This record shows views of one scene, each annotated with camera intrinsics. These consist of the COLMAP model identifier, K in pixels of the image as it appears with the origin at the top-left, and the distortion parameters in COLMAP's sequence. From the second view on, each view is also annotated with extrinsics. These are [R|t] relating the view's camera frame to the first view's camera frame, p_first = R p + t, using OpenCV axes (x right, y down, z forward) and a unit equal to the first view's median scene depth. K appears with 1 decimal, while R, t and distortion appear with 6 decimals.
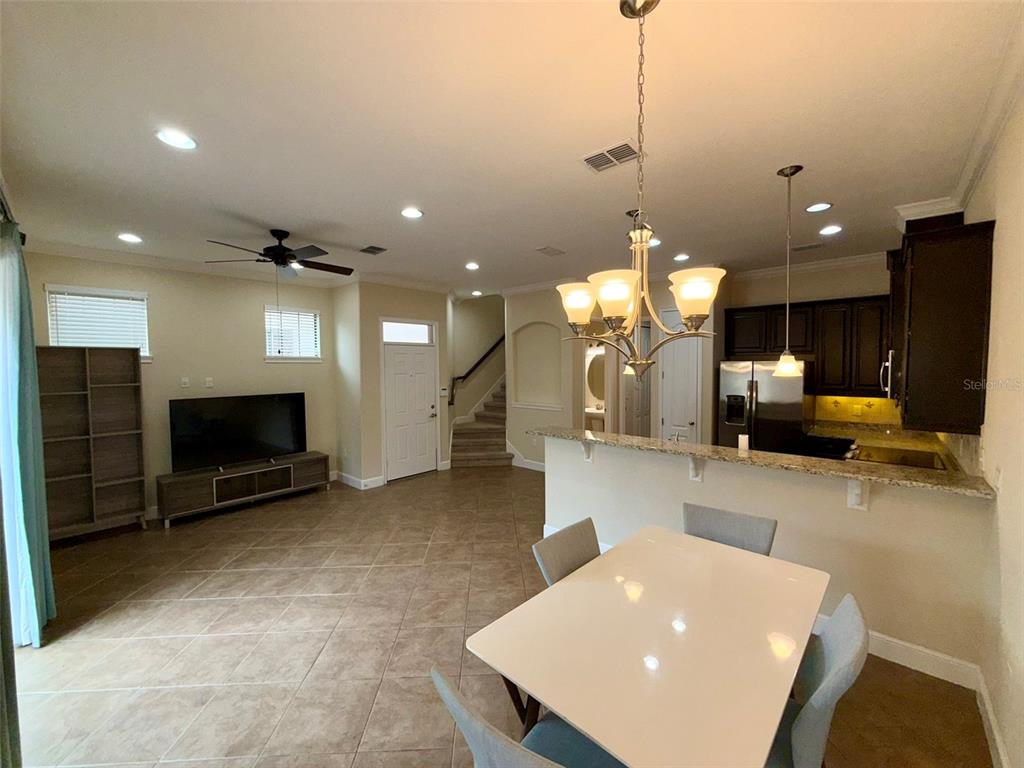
lens RADIAL K [[412.2, 0, 508.7], [0, 412.2, 380.0], [0, 0, 1]] dist [-0.001473, 0.000172]
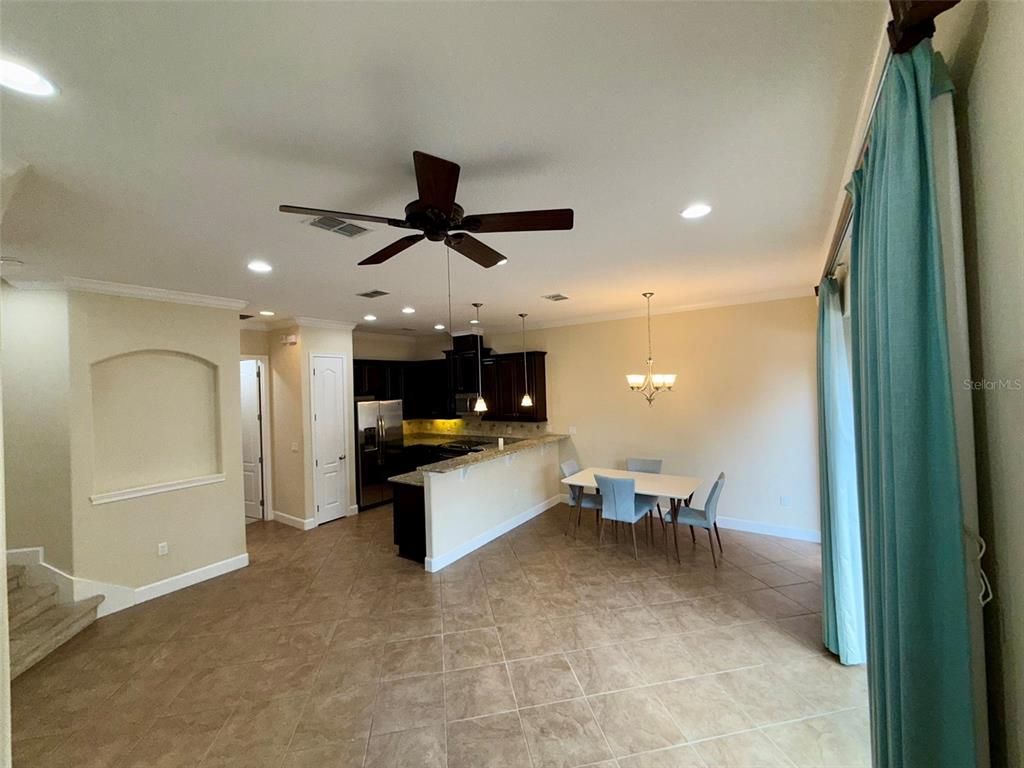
lens RADIAL K [[412.2, 0, 507.4], [0, 412.2, 384.4], [0, 0, 1]] dist [-0.001473, 0.000172]
pose [[-0.148501, 0.007813, 0.988881, -1.218349], [0.069731, 0.997562, 0.002590, -0.109535], [-0.986451, 0.069341, -0.148683, 1.144876]]
